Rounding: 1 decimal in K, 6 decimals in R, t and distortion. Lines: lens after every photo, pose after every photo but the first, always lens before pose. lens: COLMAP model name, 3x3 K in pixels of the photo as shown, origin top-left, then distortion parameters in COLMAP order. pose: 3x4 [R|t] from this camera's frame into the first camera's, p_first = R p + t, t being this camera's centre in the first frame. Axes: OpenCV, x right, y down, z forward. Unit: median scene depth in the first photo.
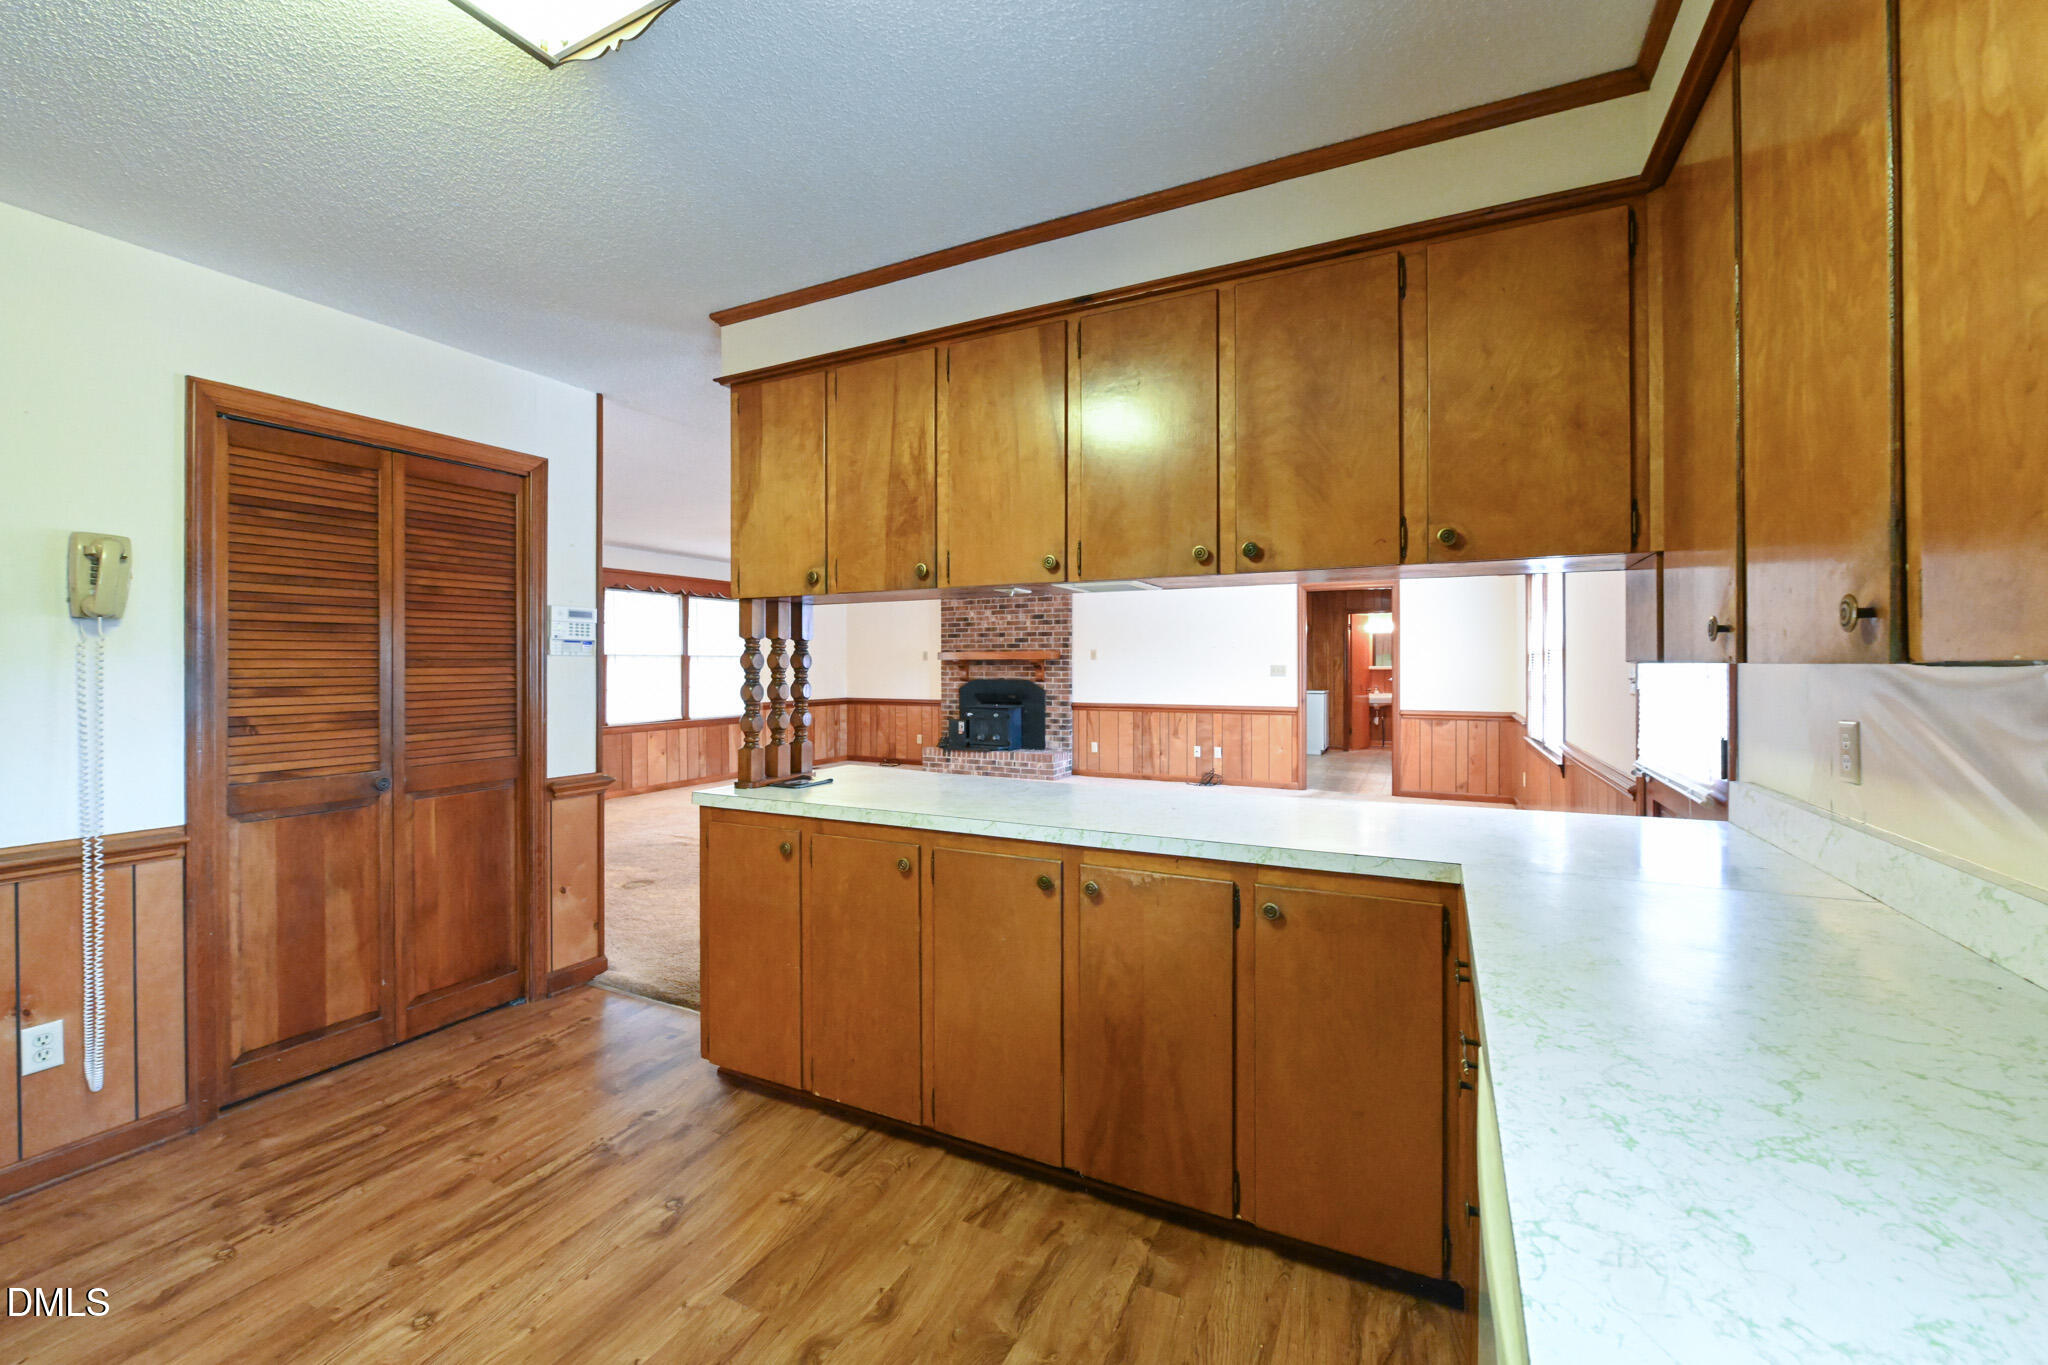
lens RADIAL K [[803.2, 0, 1033.4], [0, 803.2, 665.9], [0, 0, 1]] dist [-0.012617, 0.000077]
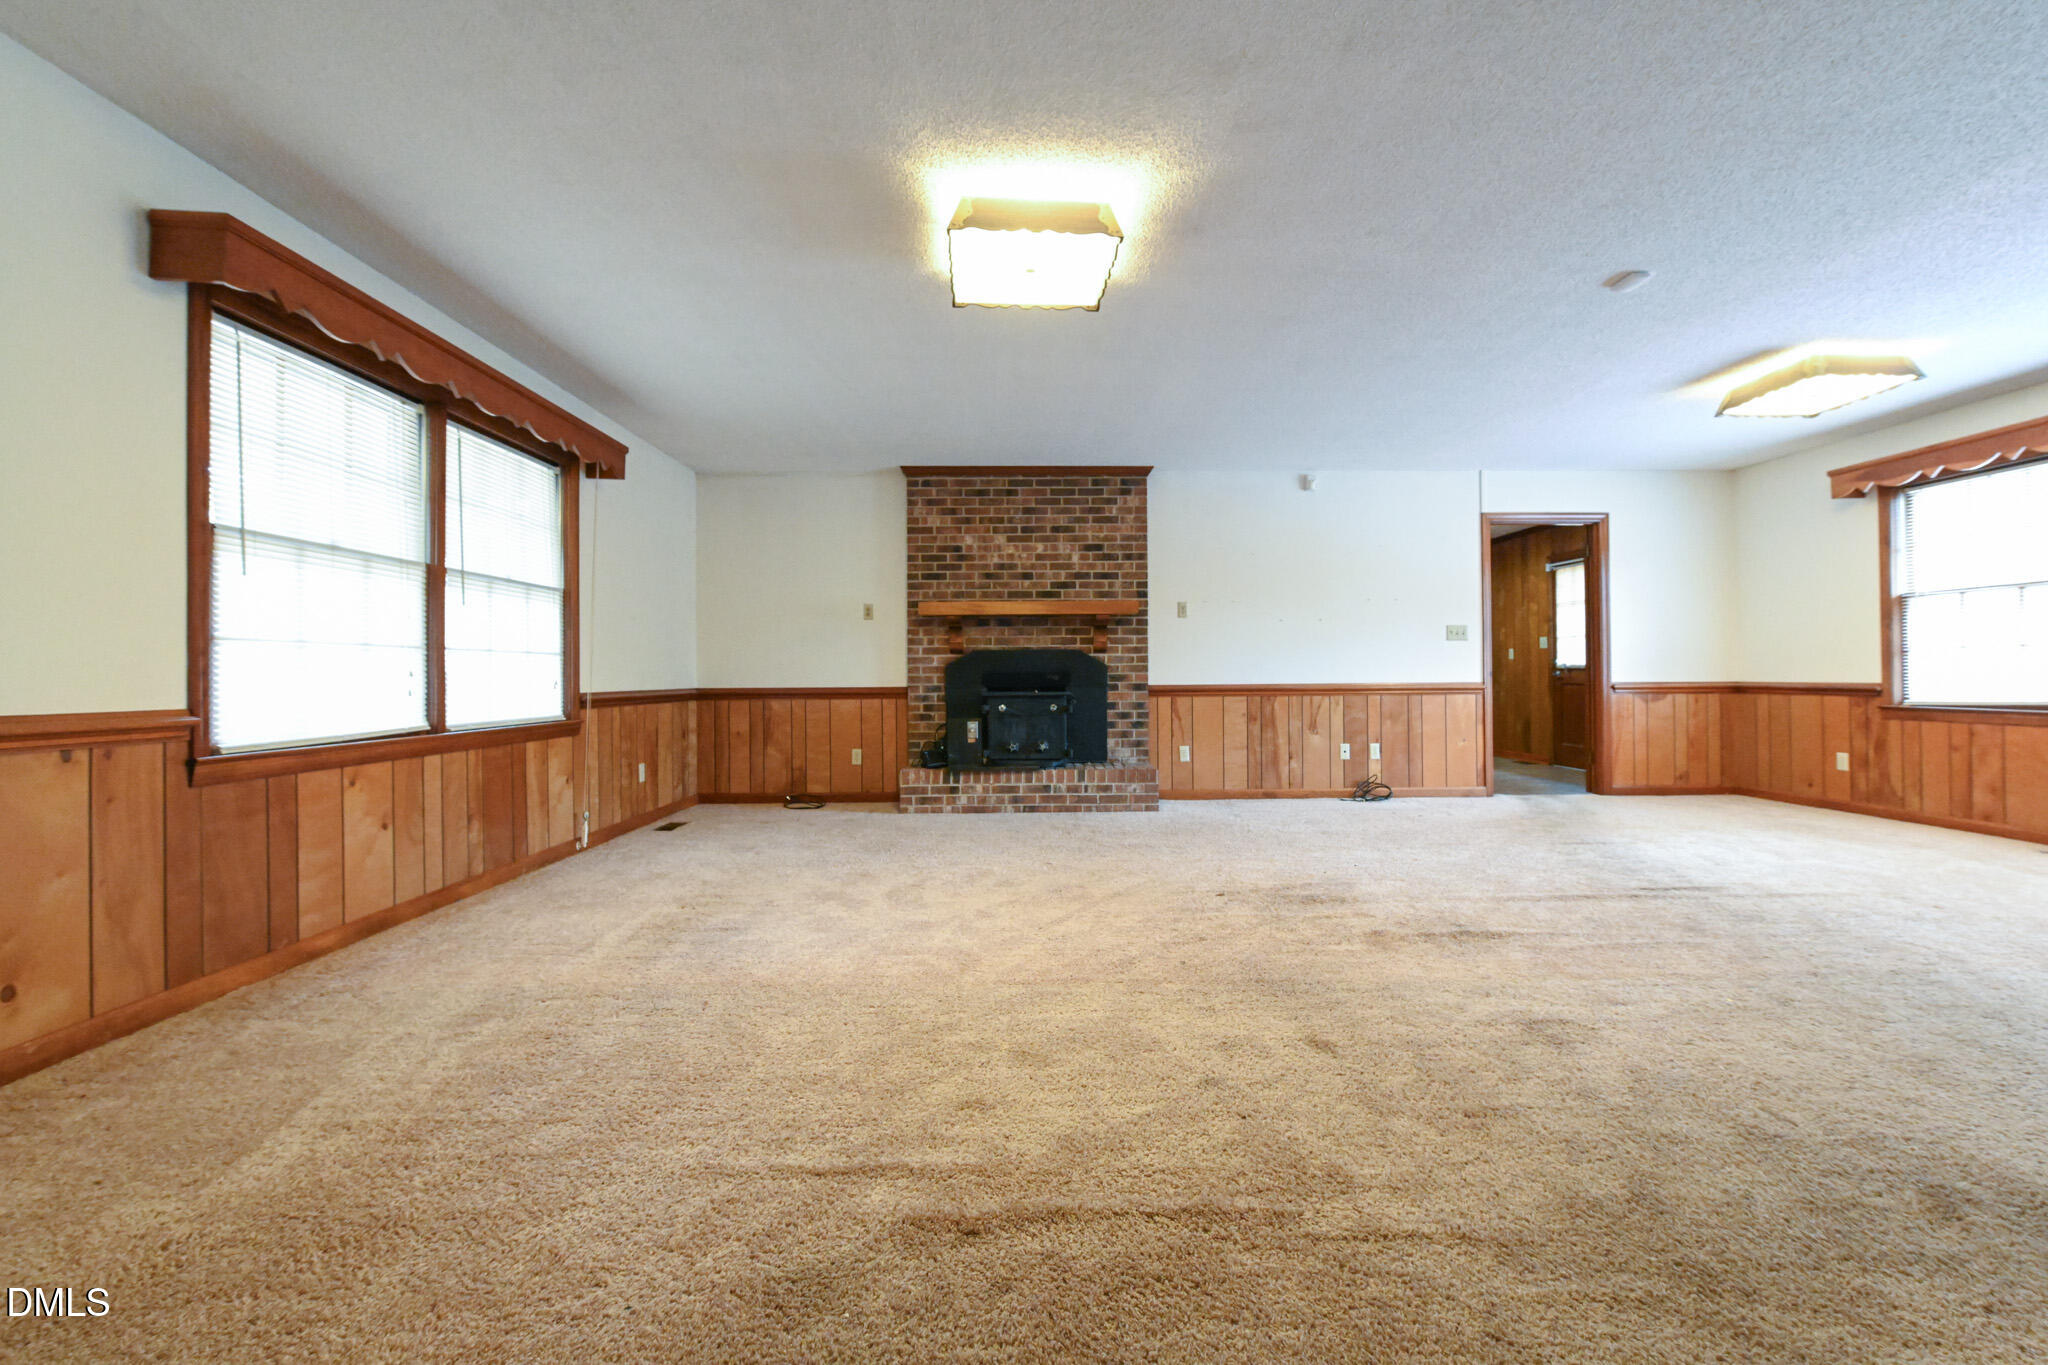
lens RADIAL K [[797.1, 0, 1025.7], [0, 797.1, 668.8], [0, 0, 1]] dist [-0.008374, -0.000570]
pose [[0.891304, -0.001283, 0.453404, -0.333743], [0.006491, 0.999930, -0.009929, 0.039753], [-0.453359, 0.011792, 0.891250, 0.499503]]
